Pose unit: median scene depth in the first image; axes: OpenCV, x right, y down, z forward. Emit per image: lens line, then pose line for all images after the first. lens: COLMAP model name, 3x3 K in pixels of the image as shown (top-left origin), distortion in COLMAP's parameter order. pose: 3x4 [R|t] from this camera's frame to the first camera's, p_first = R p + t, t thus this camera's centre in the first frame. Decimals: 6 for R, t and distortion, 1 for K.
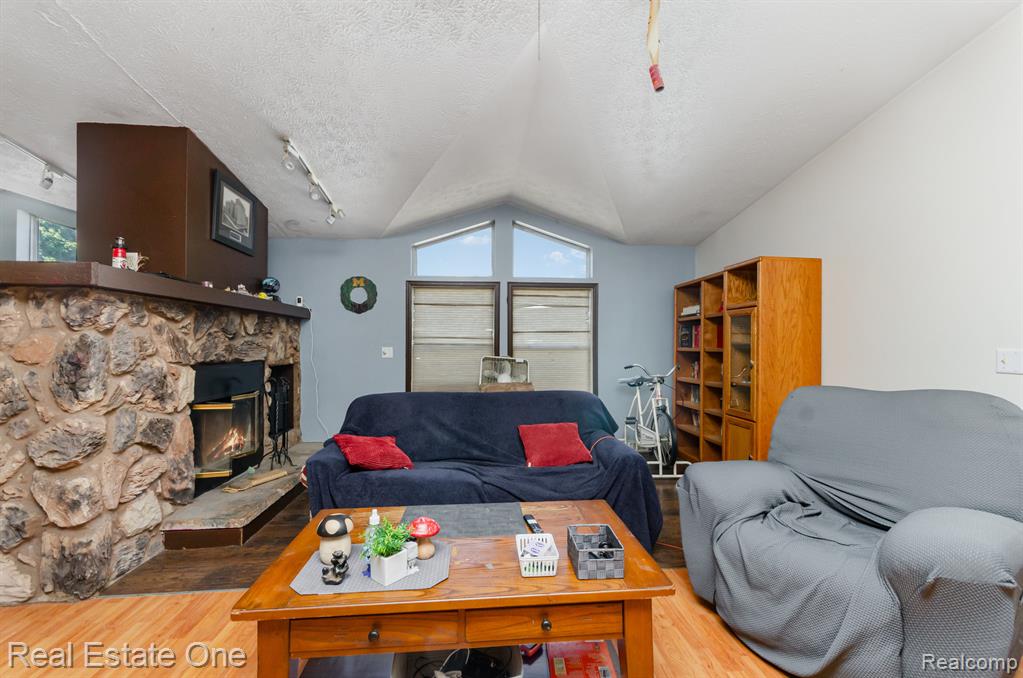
lens RADIAL K [[450.4, 0, 518.8], [0, 450.4, 340.0], [0, 0, 1]] dist [0.003824, -0.001366]
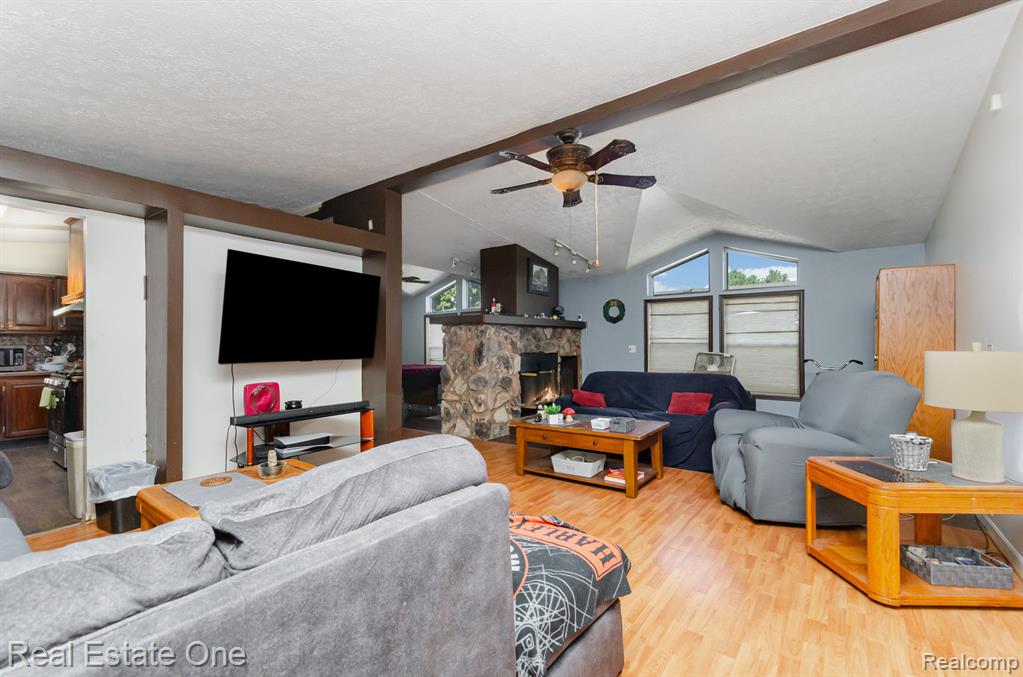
lens RADIAL K [[450.4, 0, 511.5], [0, 450.4, 342.4], [0, 0, 1]] dist [0.003824, -0.001366]
pose [[0.748478, -0.008351, -0.663107, 0.608830], [0.012791, 0.999916, 0.001845, -0.002634], [0.663037, -0.009863, 0.748522, -0.571706]]
